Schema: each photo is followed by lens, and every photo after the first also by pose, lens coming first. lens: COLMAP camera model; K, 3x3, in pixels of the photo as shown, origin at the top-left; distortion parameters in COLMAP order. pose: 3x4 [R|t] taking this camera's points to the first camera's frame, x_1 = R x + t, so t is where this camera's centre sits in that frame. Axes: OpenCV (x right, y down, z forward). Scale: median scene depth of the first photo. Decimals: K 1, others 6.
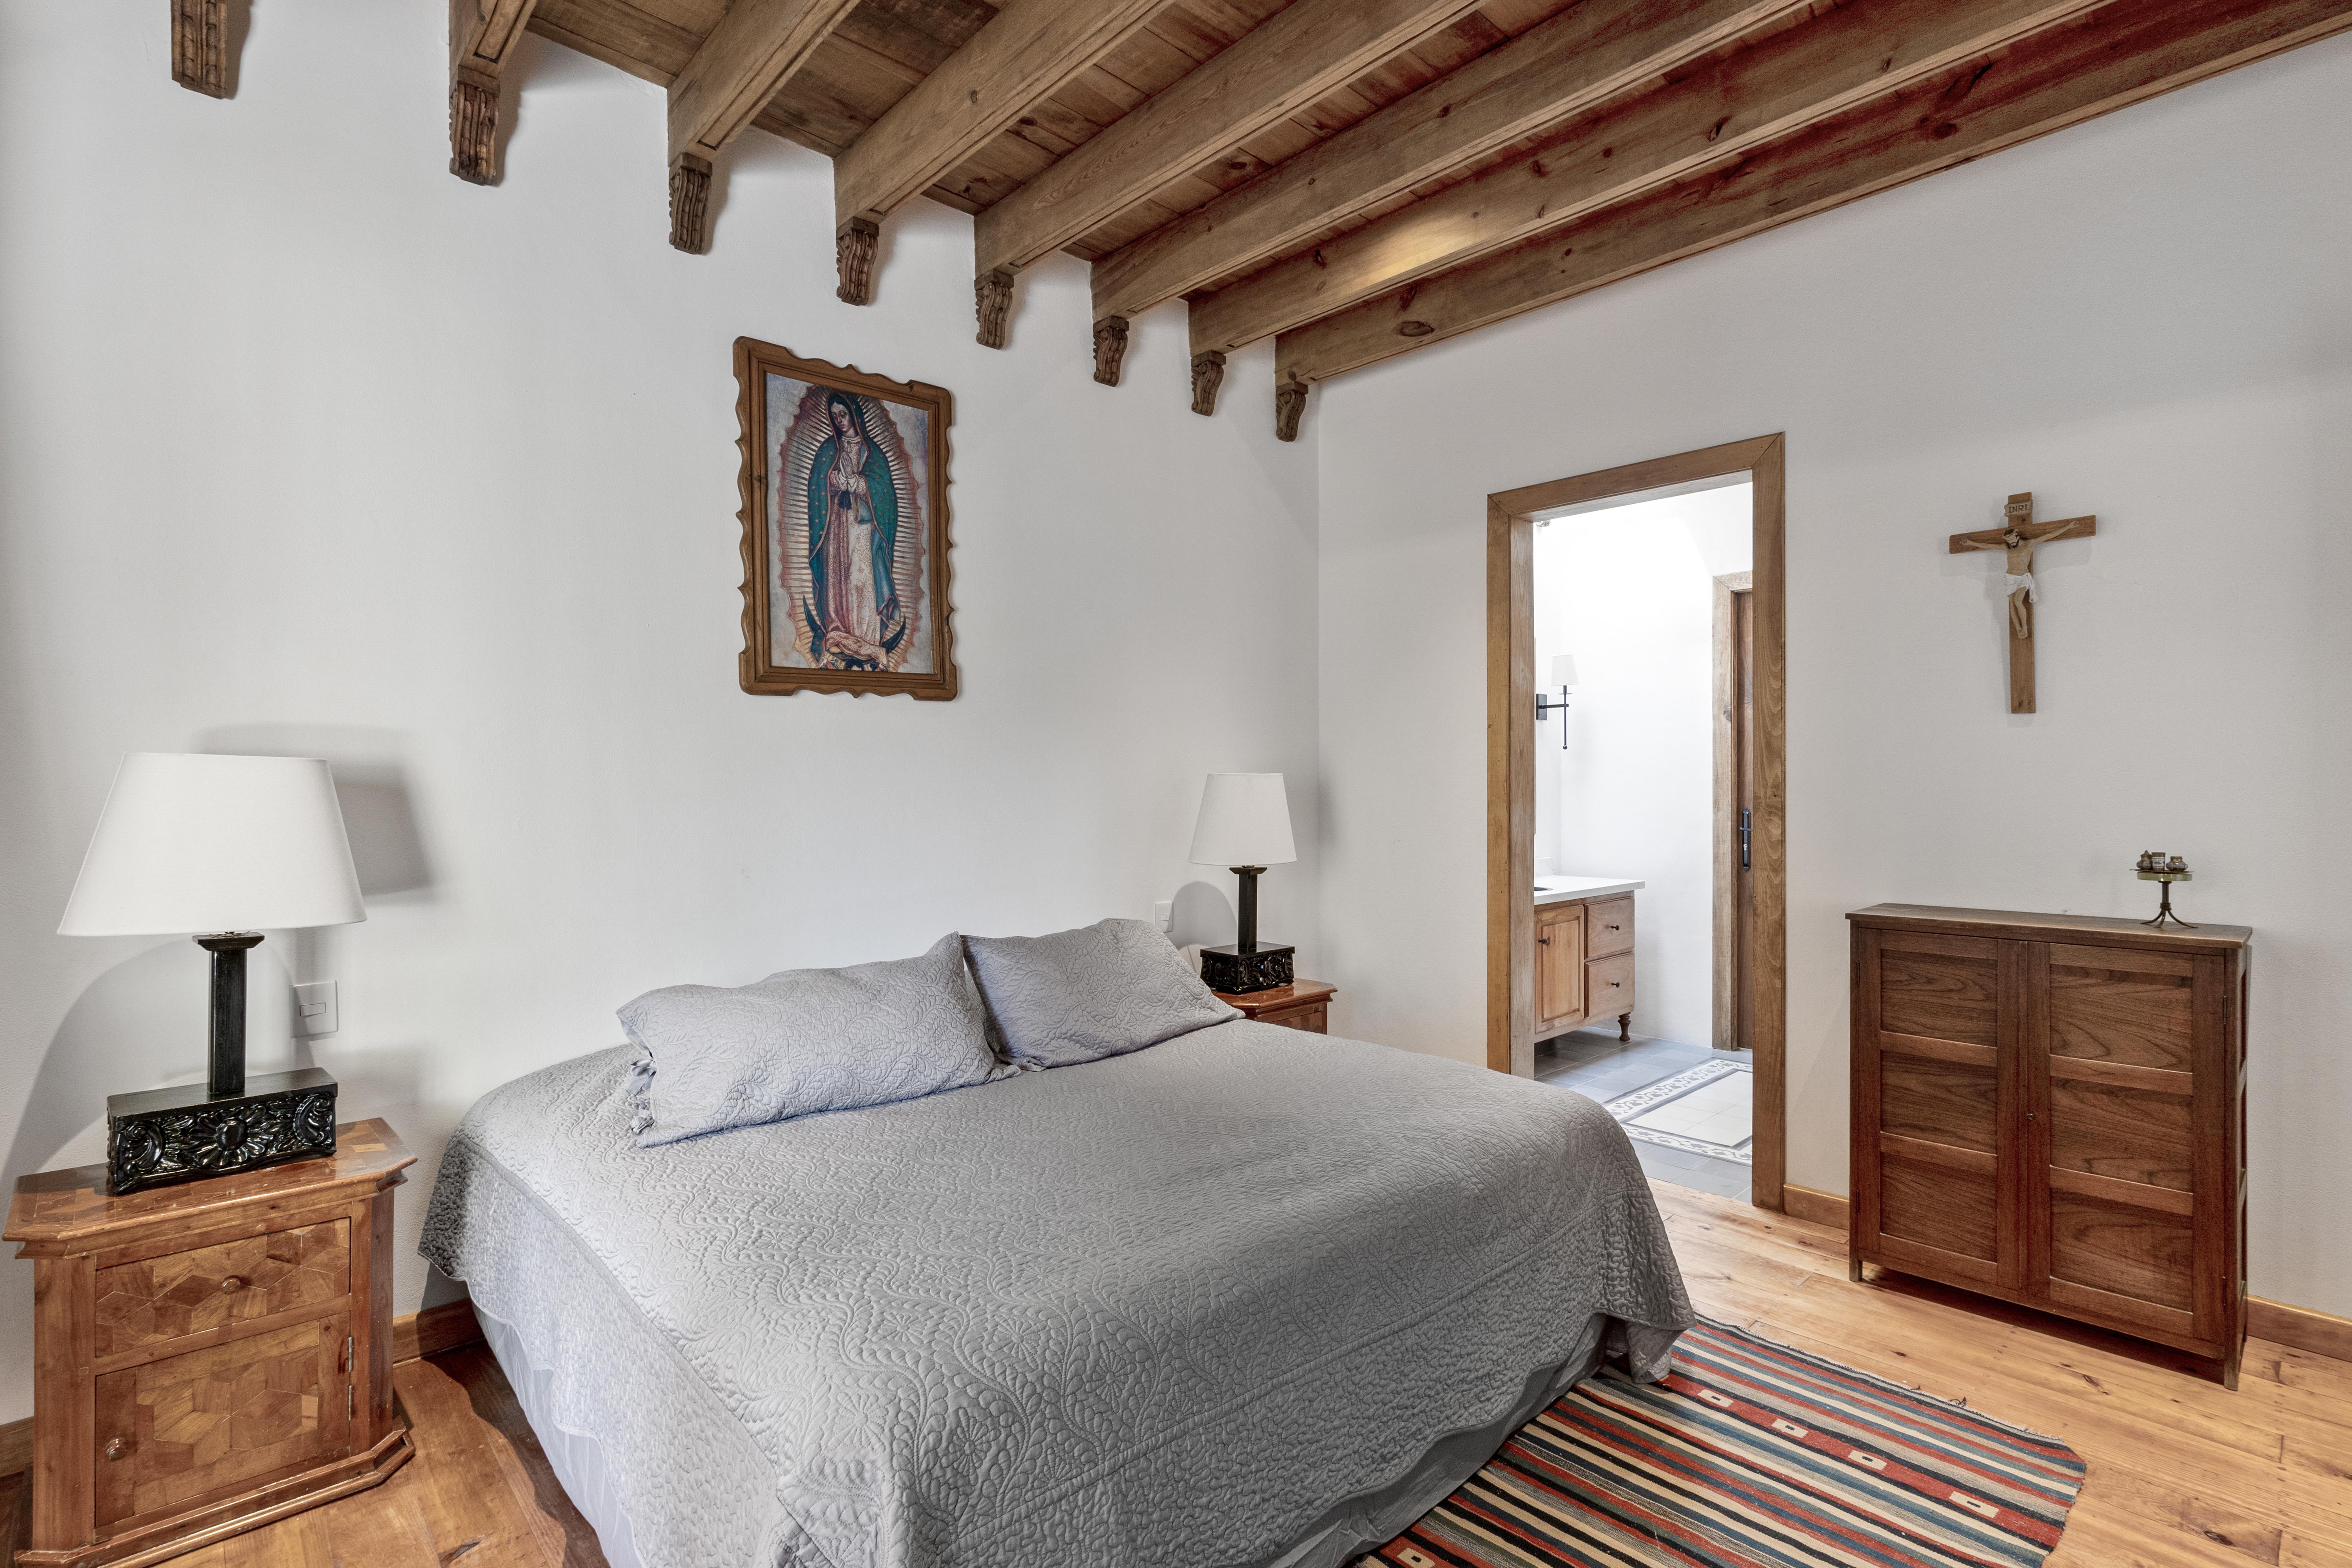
lens RADIAL K [[1125.1, 0, 1176.0], [0, 1125.1, 784.0], [0, 0, 1]] dist [0.017193, 0.000352]
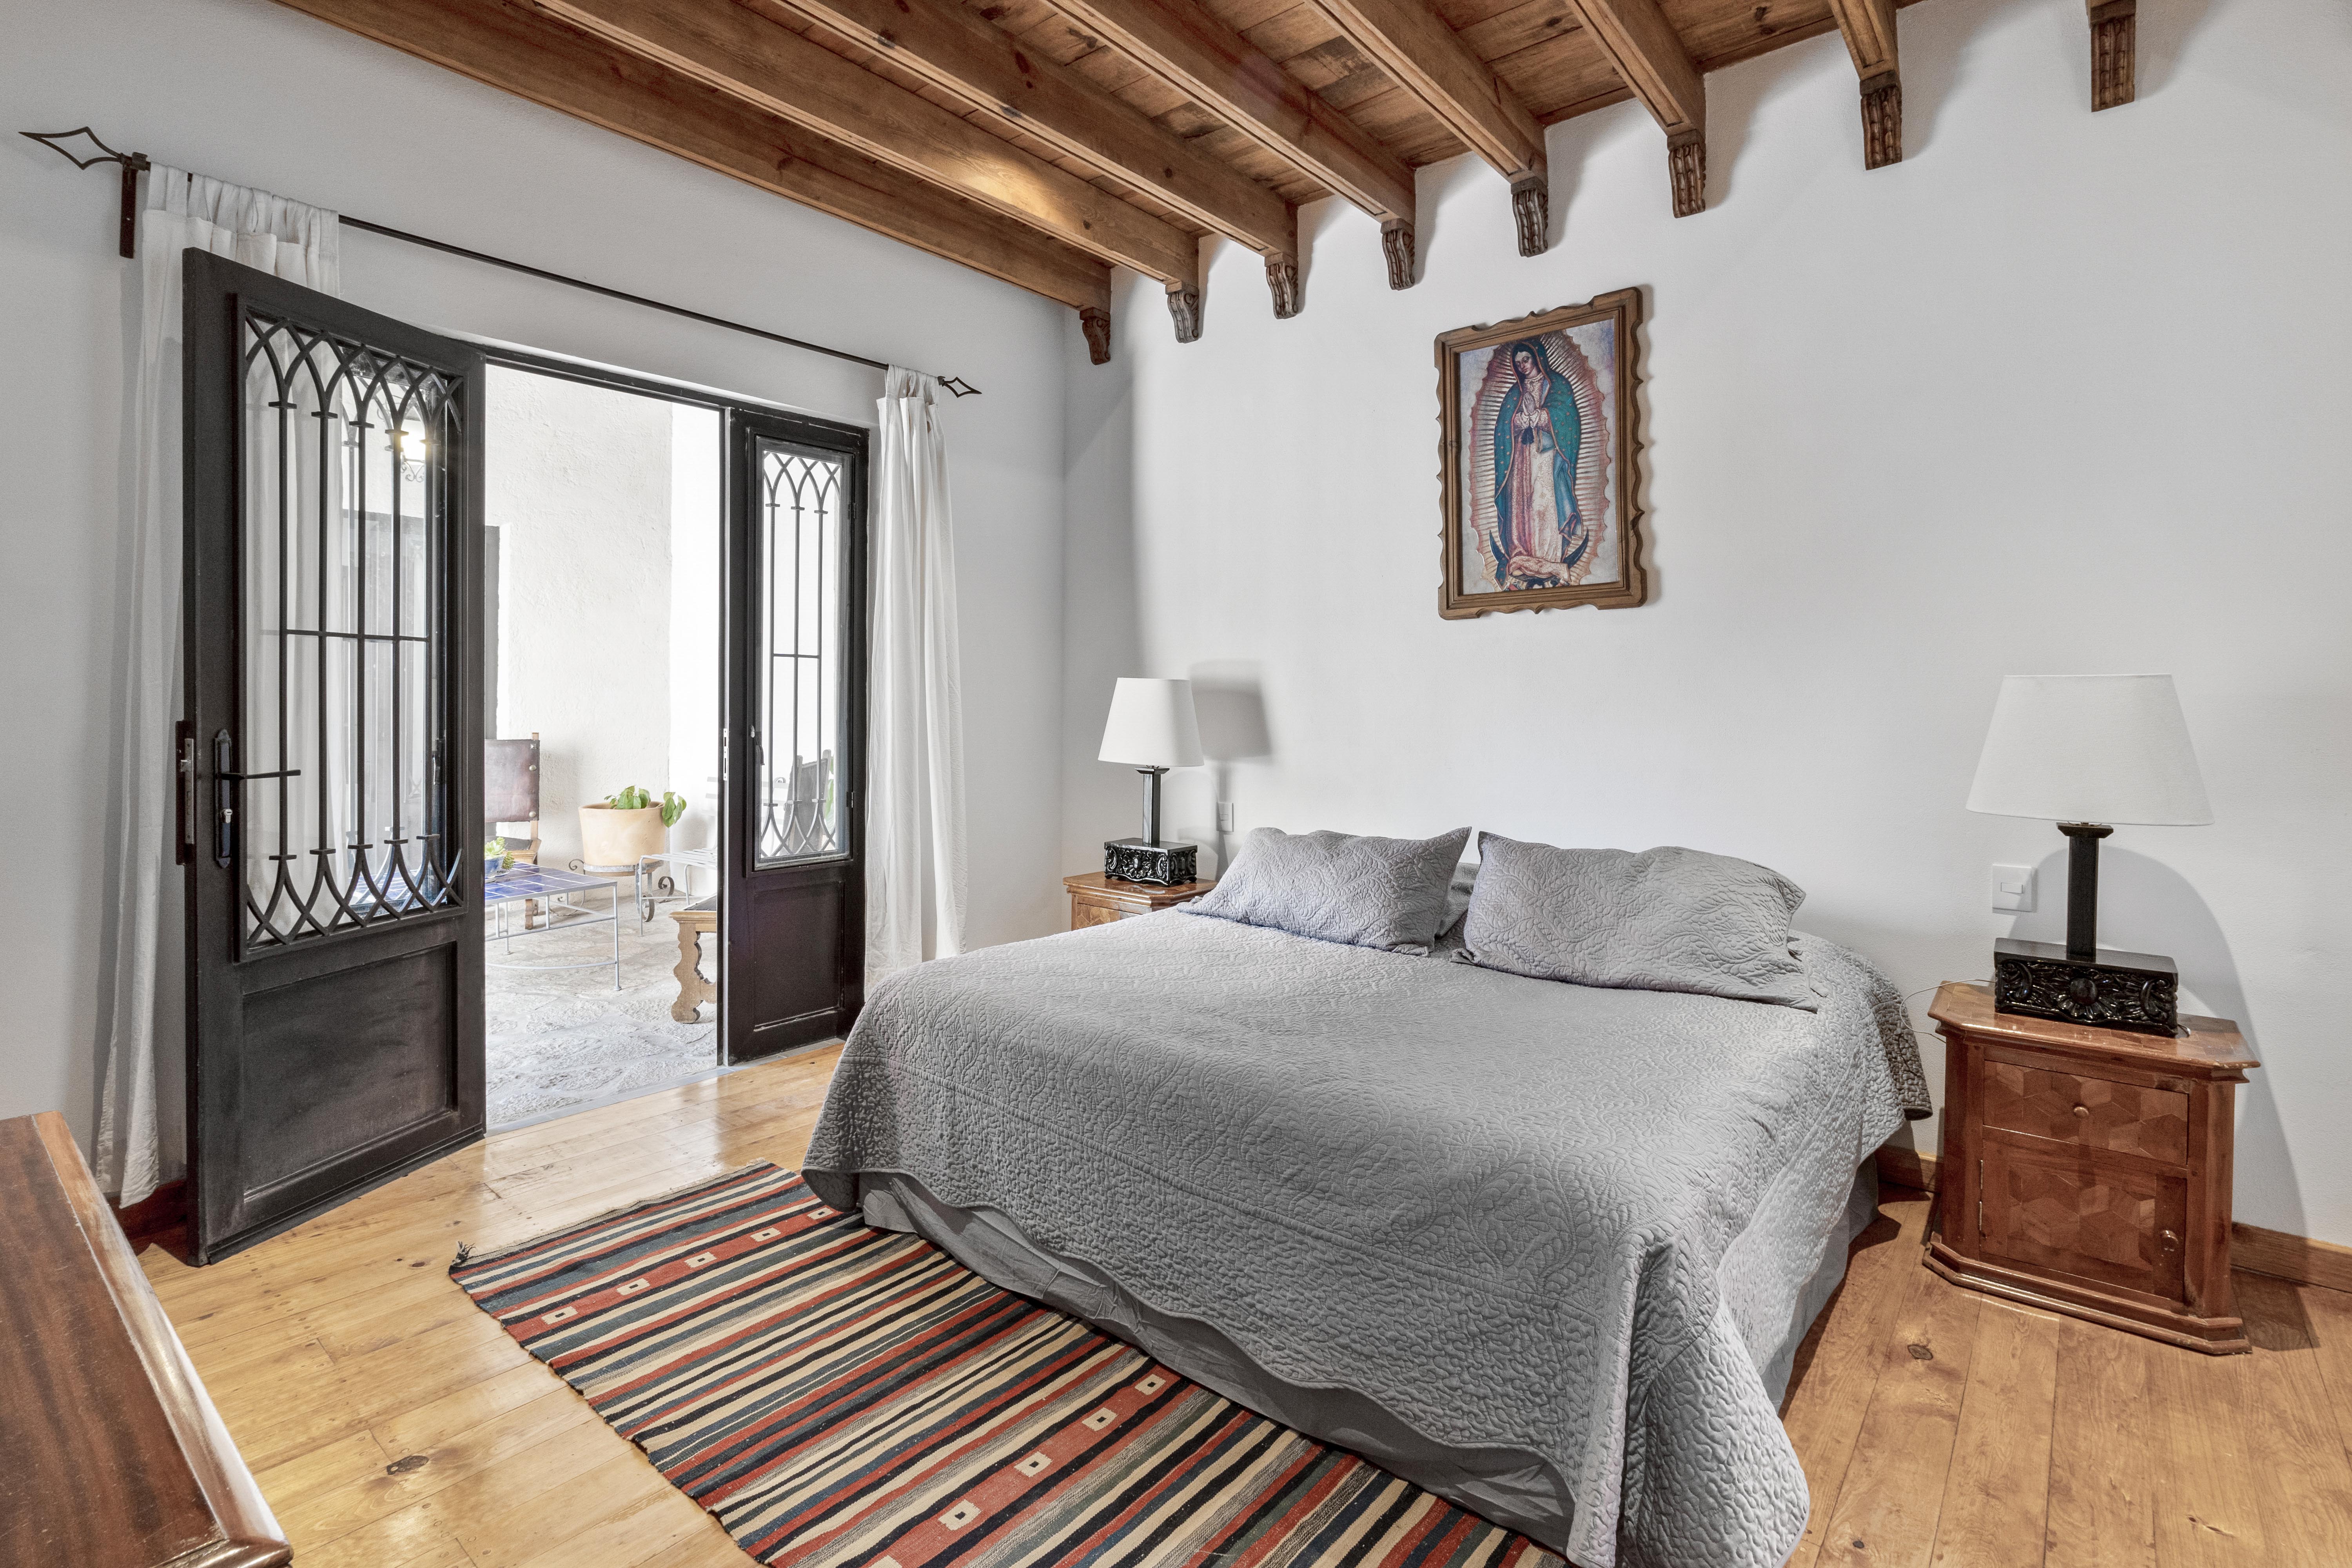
lens RADIAL K [[1140.9, 0, 1206.7], [0, 1140.9, 719.9], [0, 0, 1]] dist [-0.003933, 0.002538]
pose [[0.136760, 0.016780, -0.990462, 0.771919], [-0.008181, 0.999842, 0.015809, 0.011769], [0.990570, 0.005941, 0.136876, 0.532340]]
